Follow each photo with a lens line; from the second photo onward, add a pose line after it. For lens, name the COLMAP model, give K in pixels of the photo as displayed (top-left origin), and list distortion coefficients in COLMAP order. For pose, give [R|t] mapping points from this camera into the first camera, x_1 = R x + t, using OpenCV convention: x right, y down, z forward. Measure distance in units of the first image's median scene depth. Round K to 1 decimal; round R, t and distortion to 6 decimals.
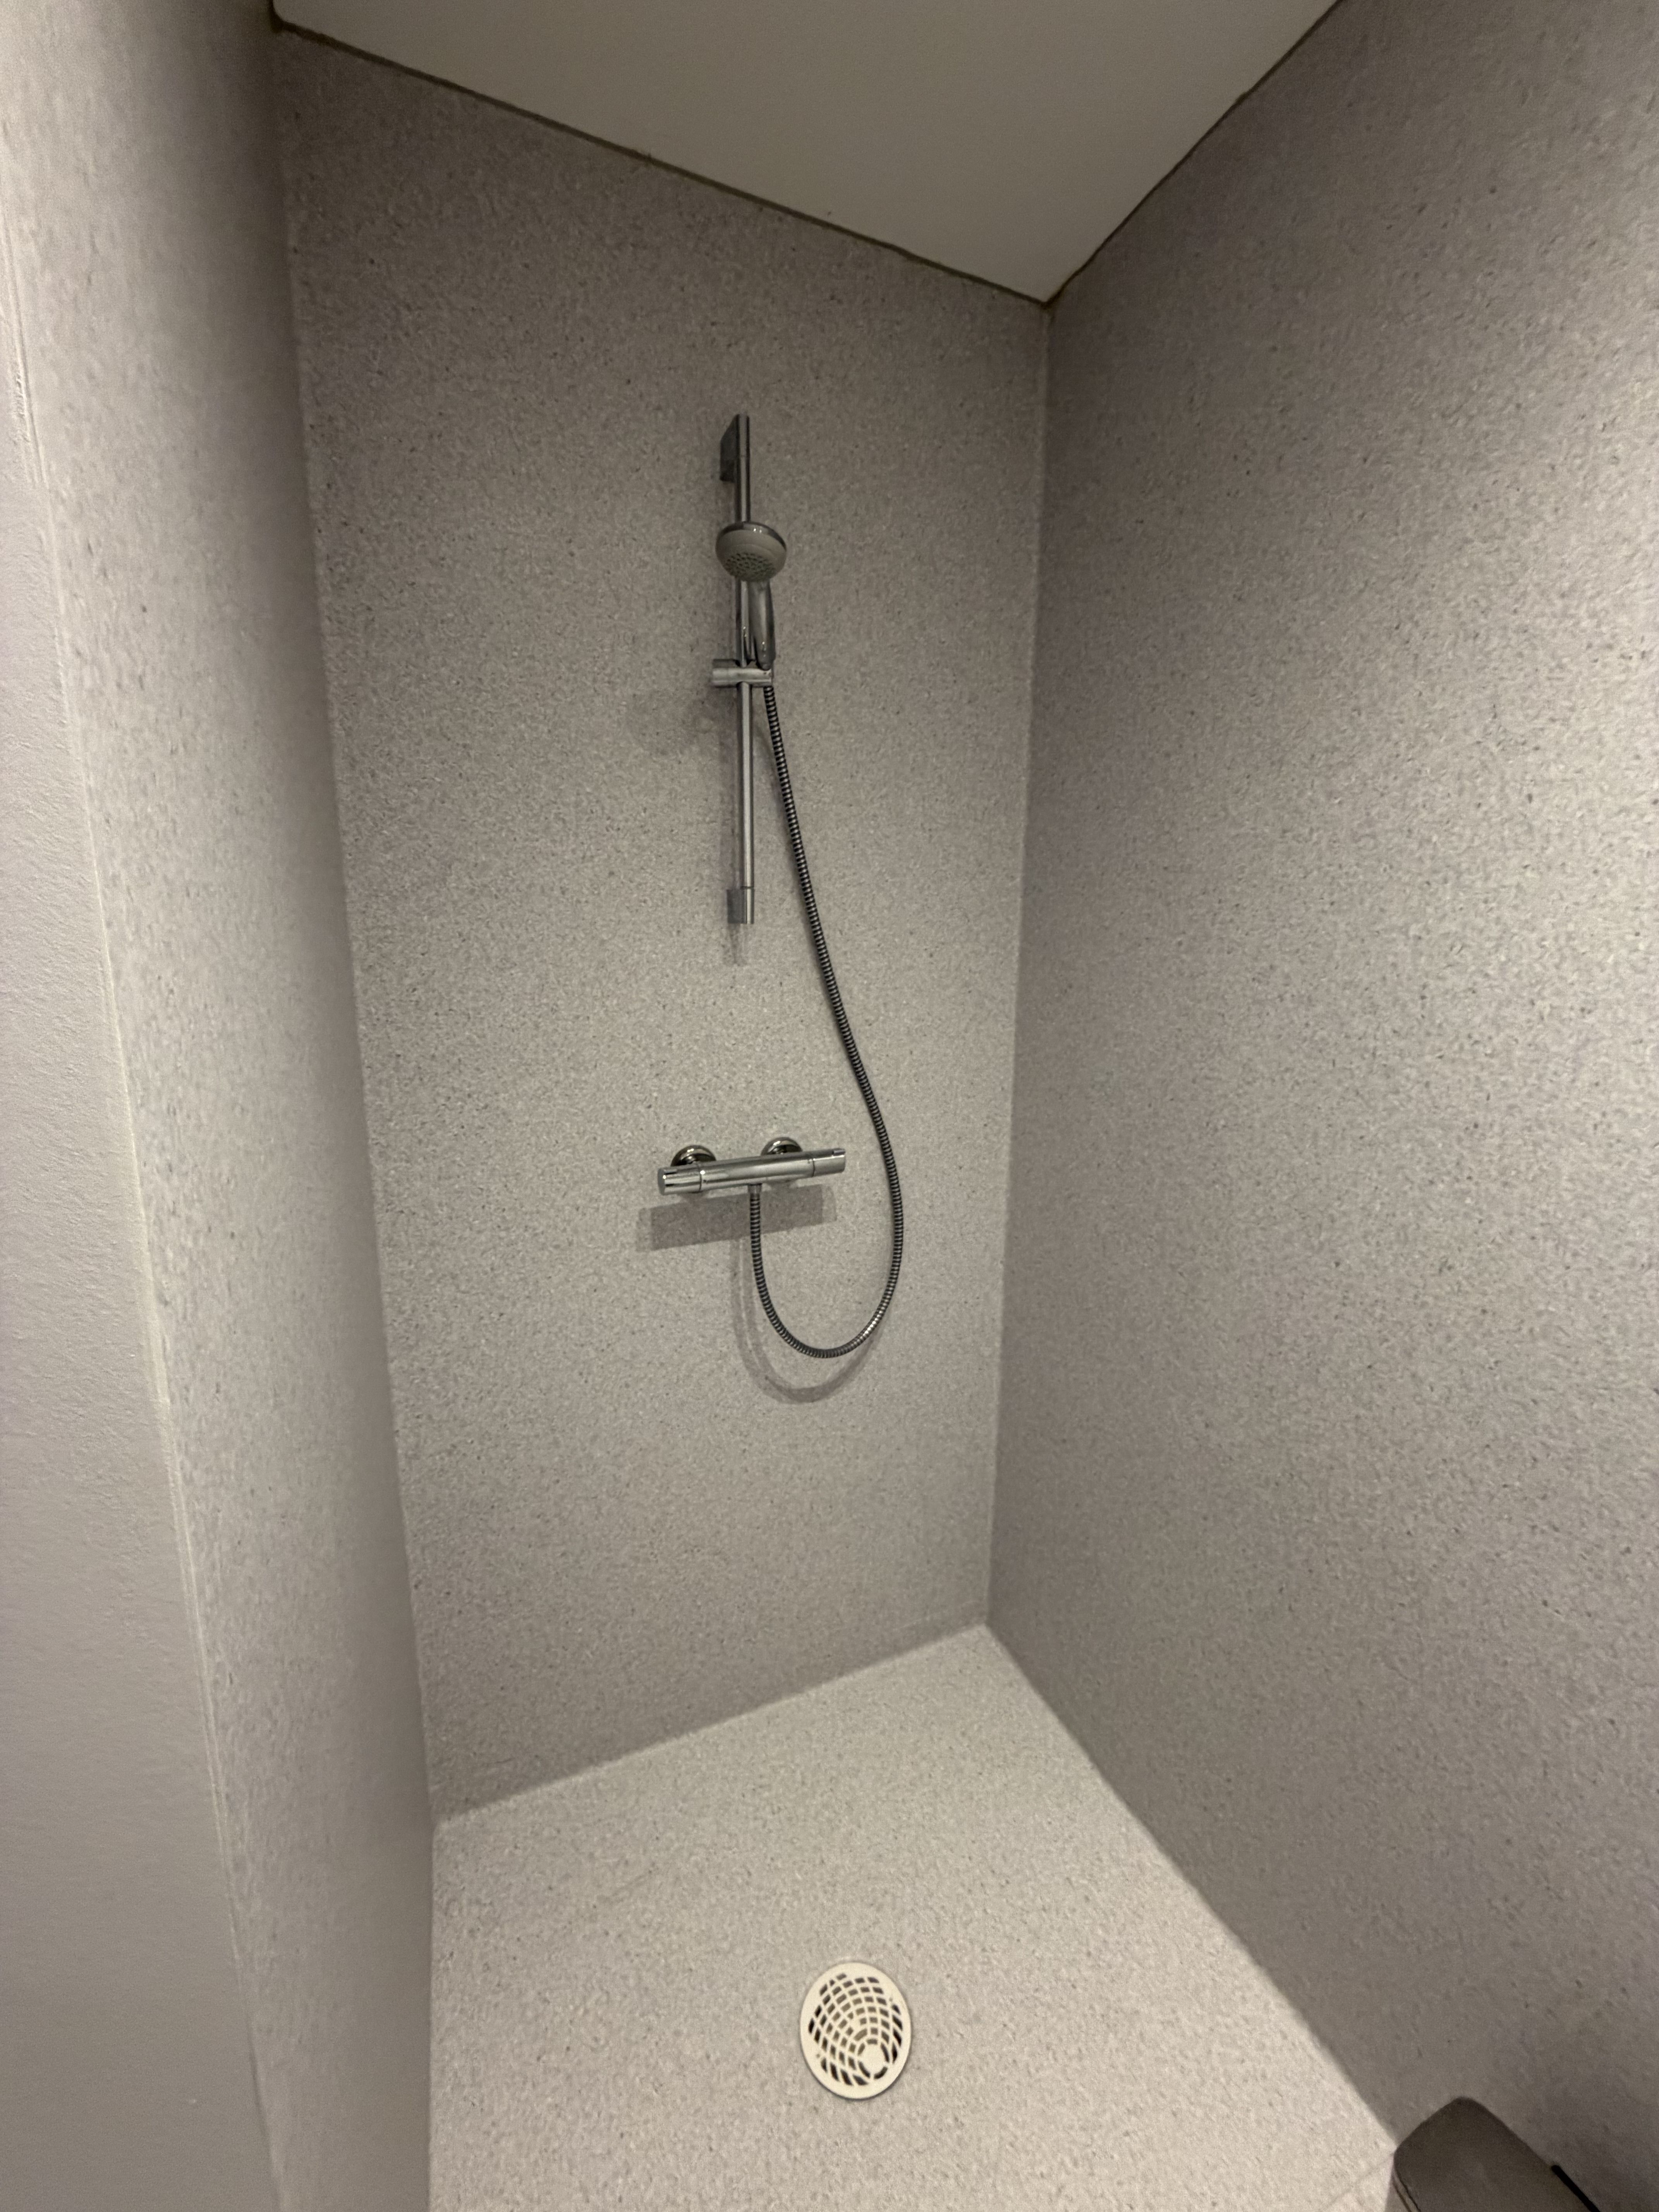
lens RADIAL K [[878.6, 0, 829.8], [0, 878.6, 1101.3], [0, 0, 1]] dist [-0.000227, -0.000210]
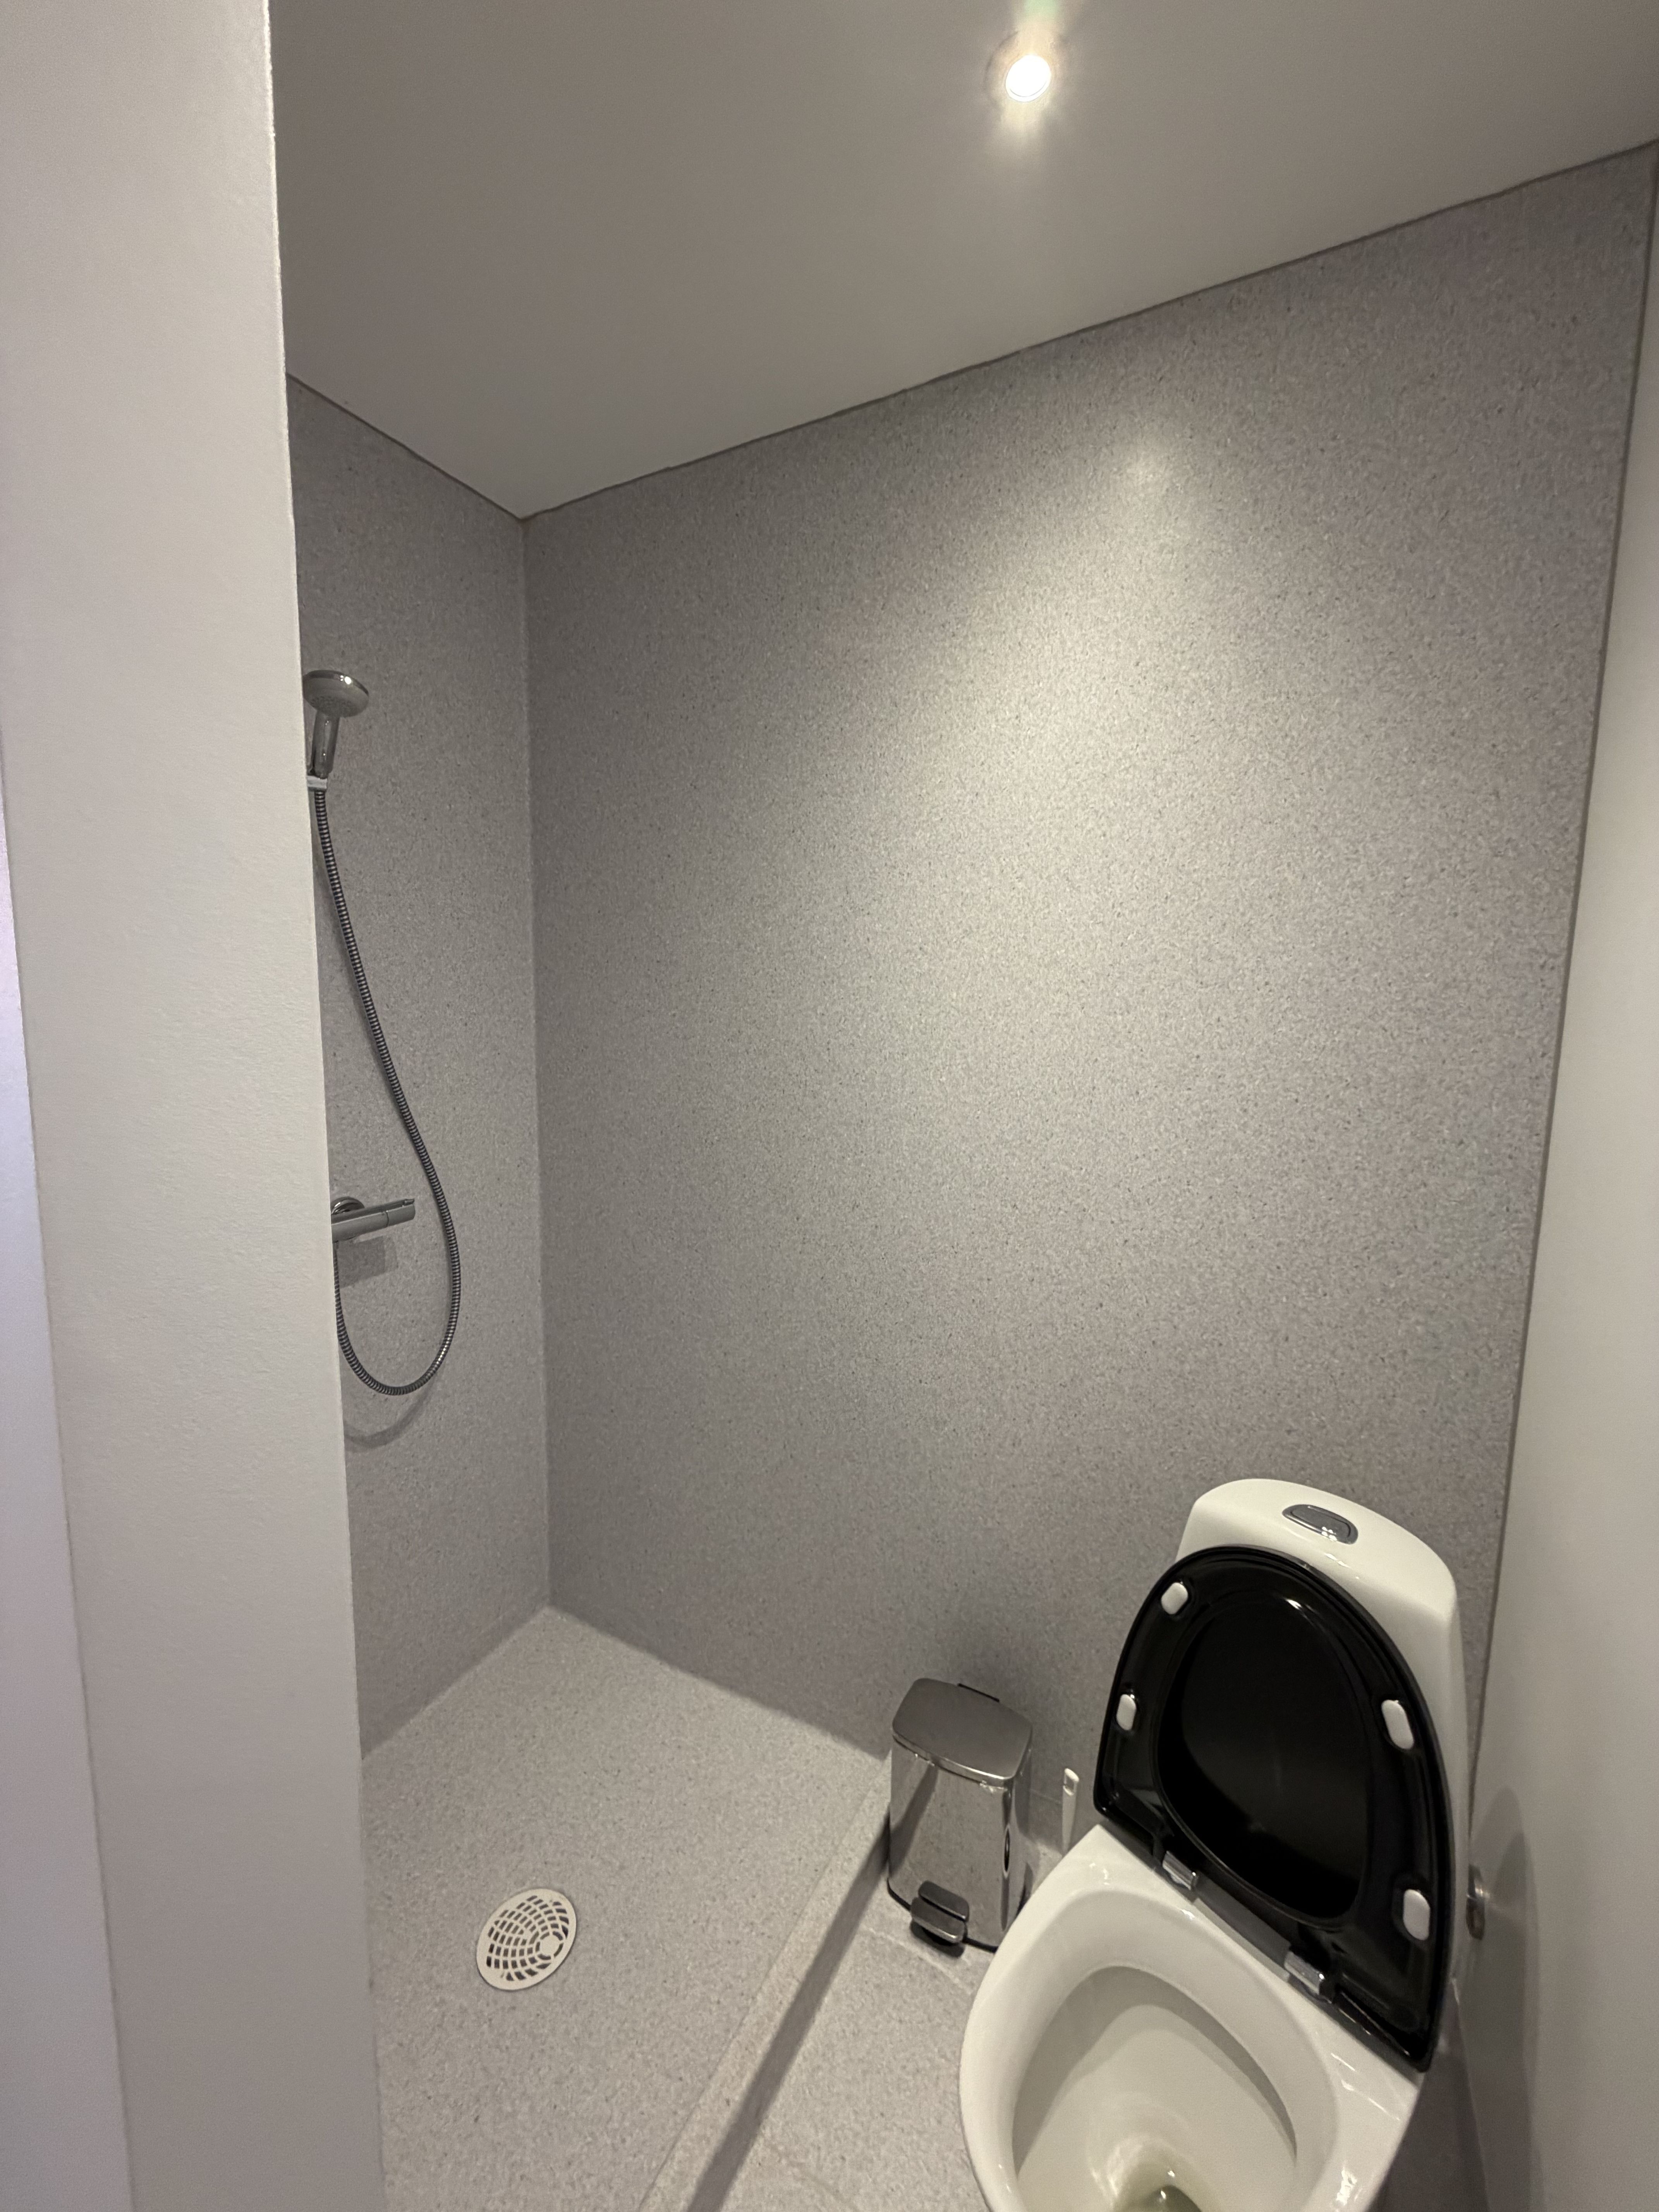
lens RADIAL K [[878.6, 0, 829.4], [0, 878.6, 1107.2], [0, 0, 1]] dist [-0.000227, -0.000210]
pose [[0.781302, -0.077336, 0.619344, -0.261060], [0.106905, 0.994212, -0.010716, 0.007779], [-0.614930, 0.074583, 0.785047, -0.221022]]
